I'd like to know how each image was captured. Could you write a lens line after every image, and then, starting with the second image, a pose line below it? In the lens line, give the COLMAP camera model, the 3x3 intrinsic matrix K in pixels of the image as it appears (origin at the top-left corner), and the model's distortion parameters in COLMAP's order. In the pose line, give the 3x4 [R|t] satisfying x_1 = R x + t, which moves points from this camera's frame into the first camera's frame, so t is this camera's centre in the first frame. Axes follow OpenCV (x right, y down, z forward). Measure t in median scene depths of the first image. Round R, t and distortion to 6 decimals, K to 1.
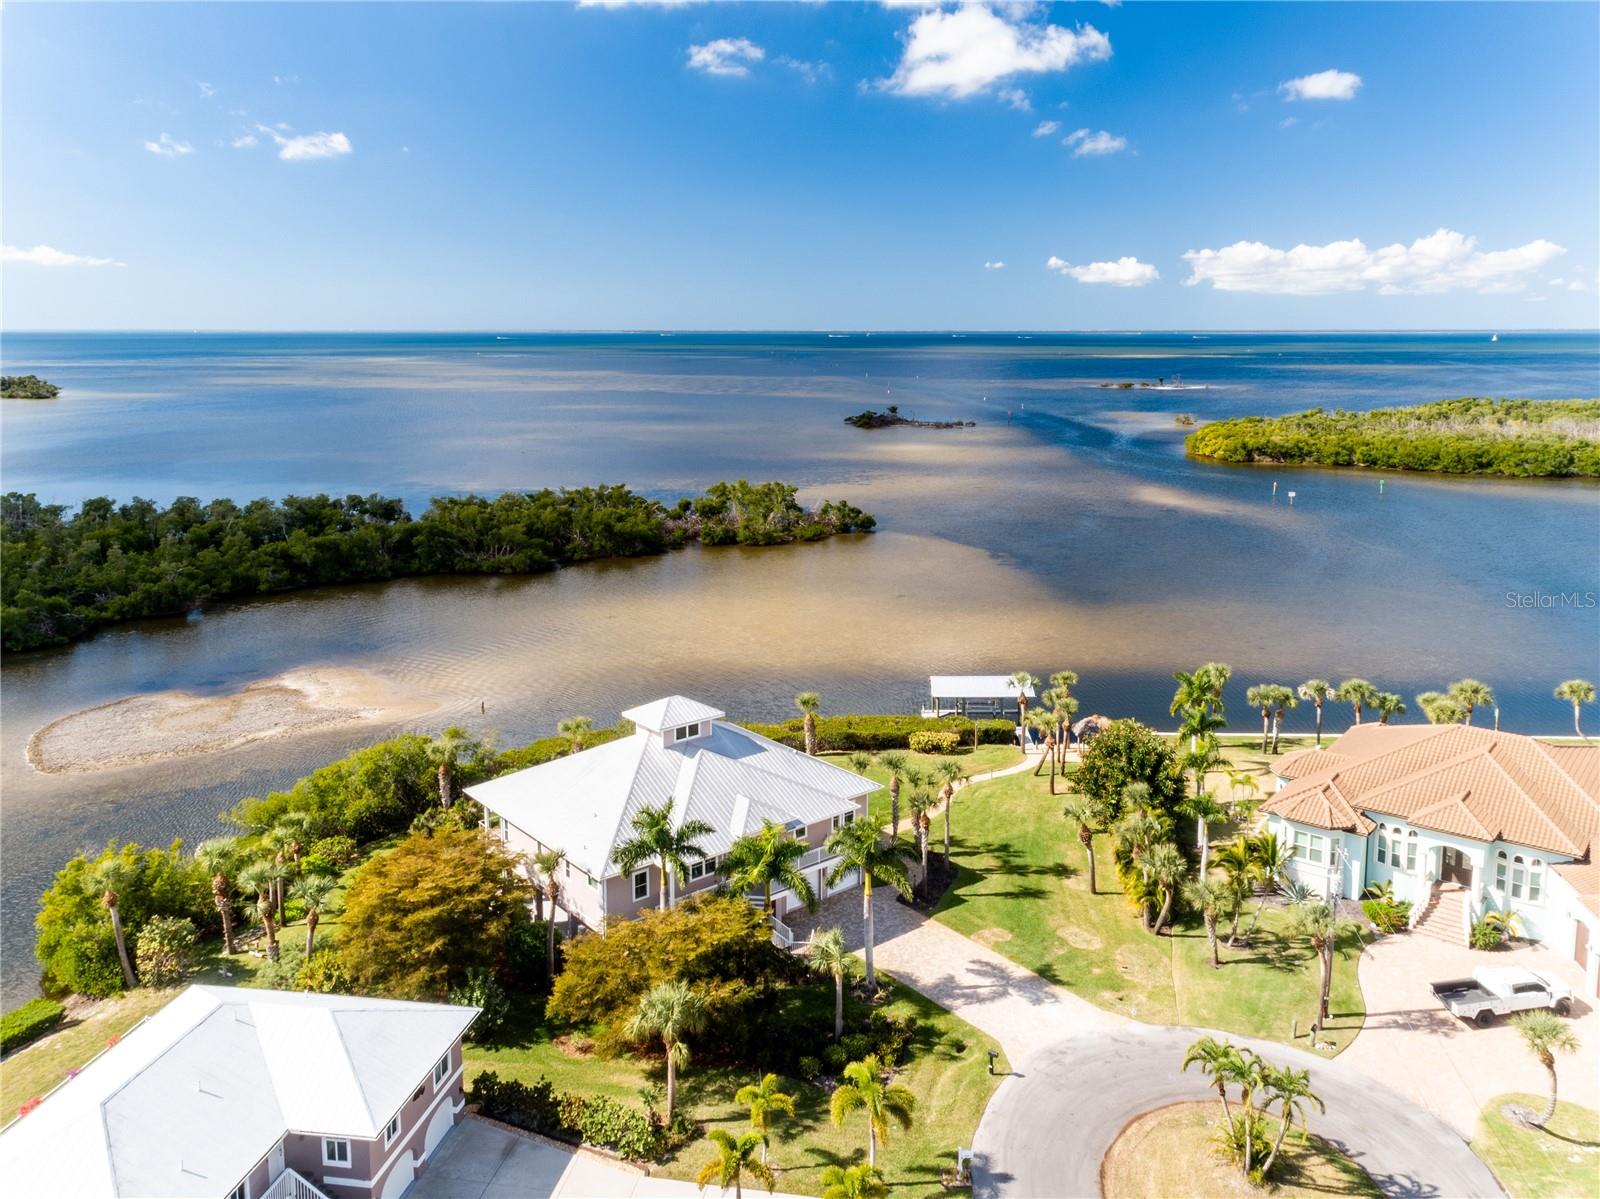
lens RADIAL K [[1234.4, 0, 836.6], [0, 1234.4, 518.0], [0, 0, 1]] dist [0.011493, 0.013366]
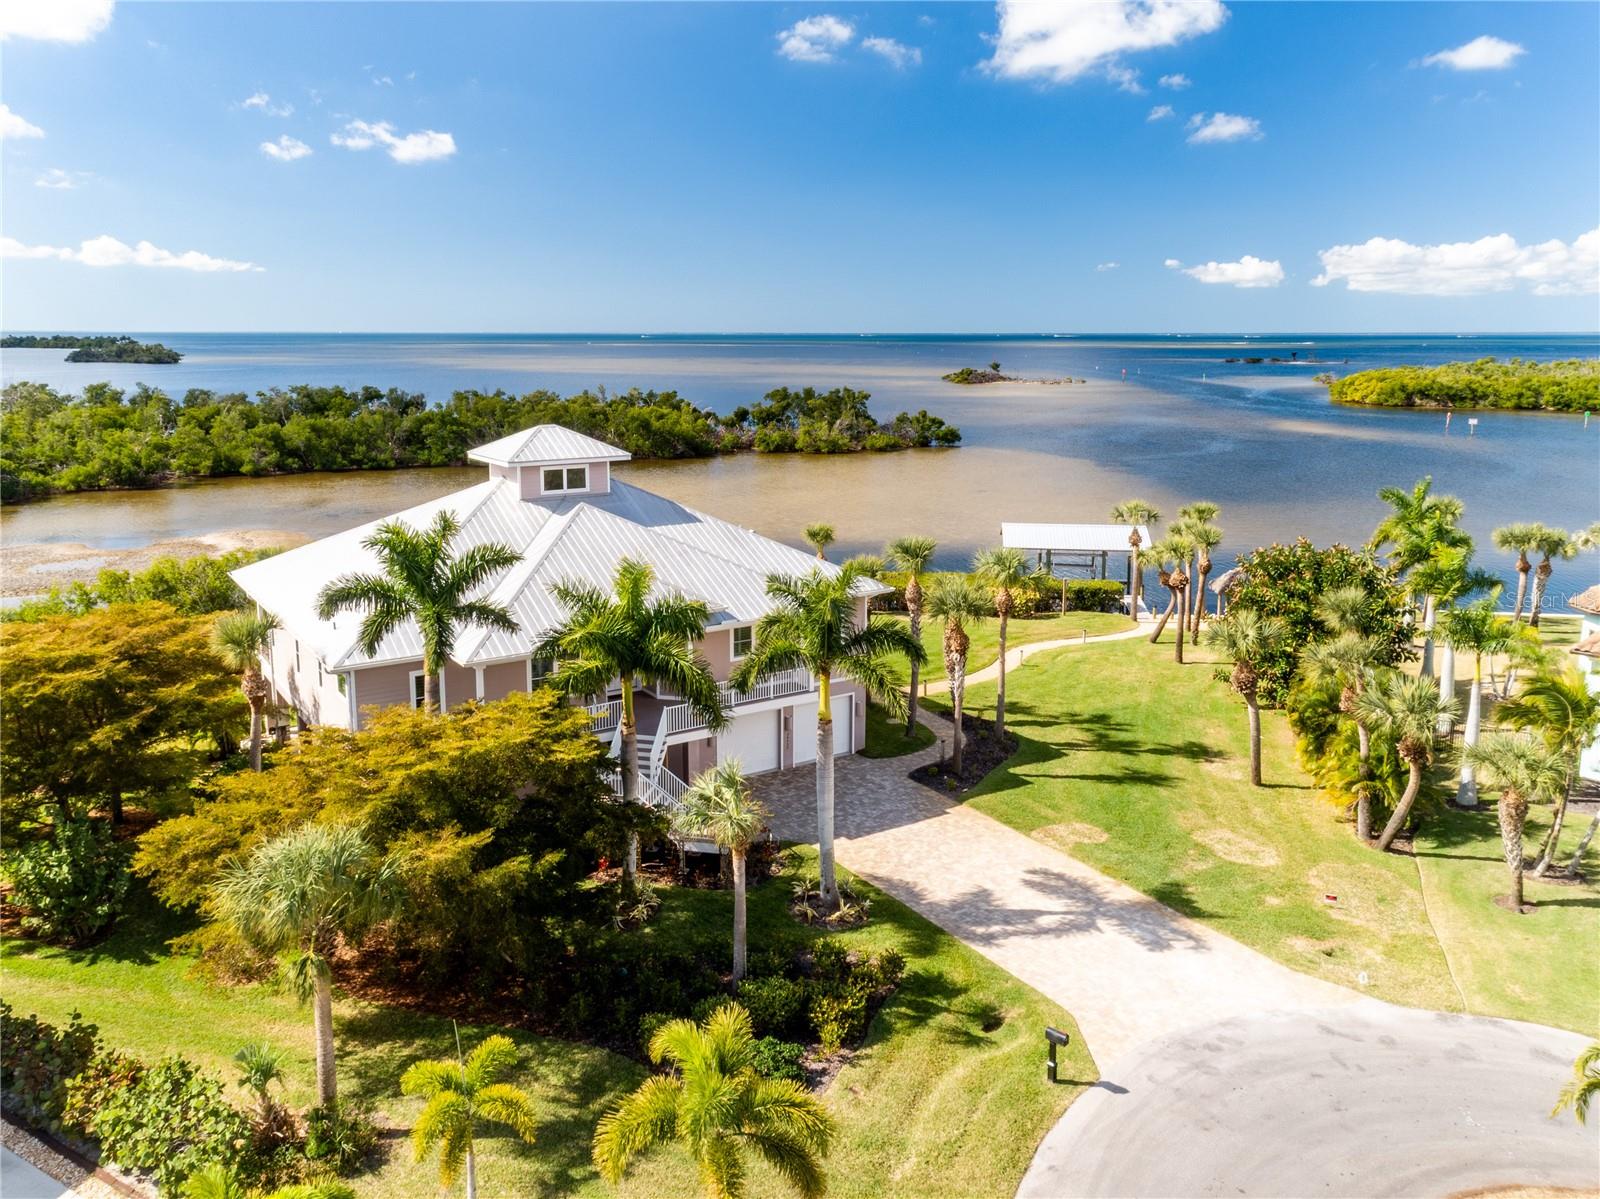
lens RADIAL K [[1225.4, 0, 785.7], [0, 1225.4, 534.1], [0, 0, 1]] dist [0.013764, 0.009479]
pose [[0.991639, 0.021921, -0.127167, 0.063702], [-0.020450, 0.999708, 0.012861, 0.192109], [0.127412, -0.010153, 0.991798, 0.425336]]
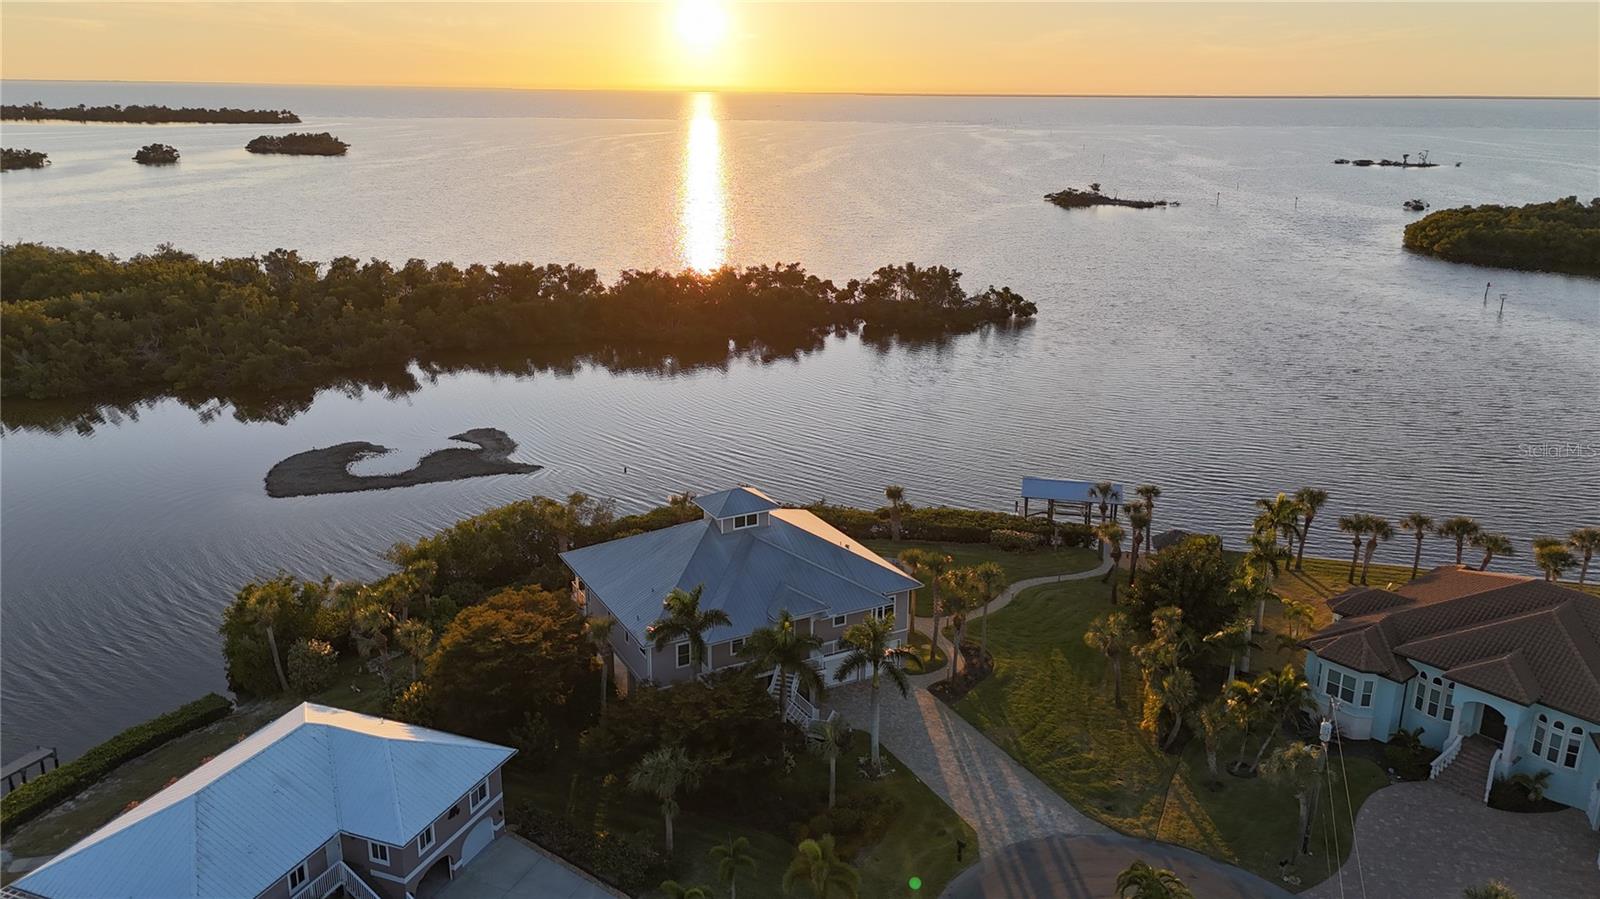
lens RADIAL K [[1172.9, 0, 800.0], [0, 1172.9, 449.5], [0, 0, 1]] dist [0.089570, -0.097196]
pose [[0.976987, 0.071198, -0.201066, 0.135724], [-0.042200, 0.988533, 0.144988, -0.046466], [0.209083, -0.133166, 0.968788, -0.001413]]
